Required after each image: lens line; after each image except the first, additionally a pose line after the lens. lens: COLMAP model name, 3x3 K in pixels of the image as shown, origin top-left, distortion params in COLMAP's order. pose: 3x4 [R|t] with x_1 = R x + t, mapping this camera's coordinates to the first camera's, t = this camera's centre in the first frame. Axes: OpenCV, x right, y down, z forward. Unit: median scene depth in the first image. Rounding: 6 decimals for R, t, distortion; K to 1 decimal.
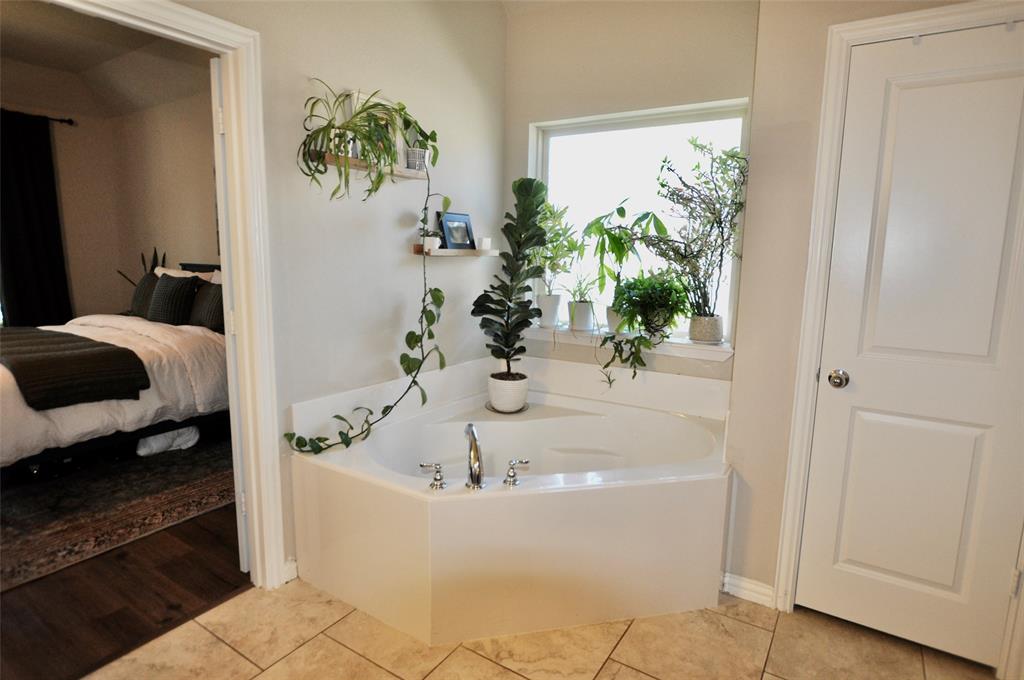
lens RADIAL K [[552.6, 0, 510.4], [0, 552.6, 334.7], [0, 0, 1]] dist [-0.022108, 0.000809]
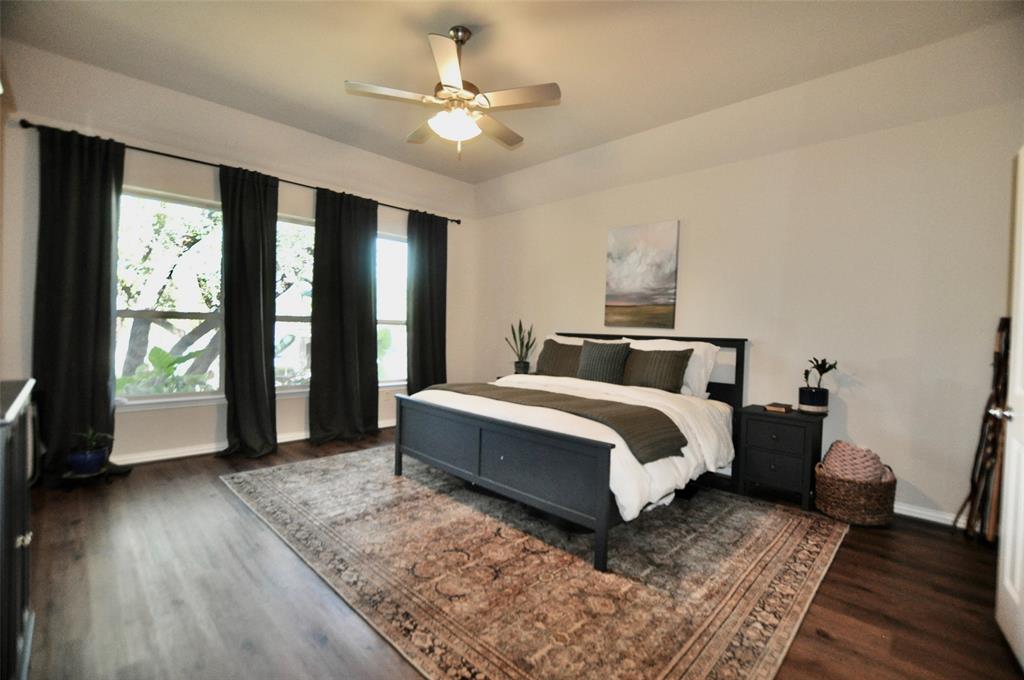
lens RADIAL K [[452.1, 0, 516.8], [0, 452.1, 337.9], [0, 0, 1]] dist [-0.029951, 0.000802]
pose [[0.978022, 0.009176, -0.208301, -0.961209], [-0.035720, 0.991635, -0.124035, 0.010089], [0.205421, 0.128749, 0.970168, 0.078574]]
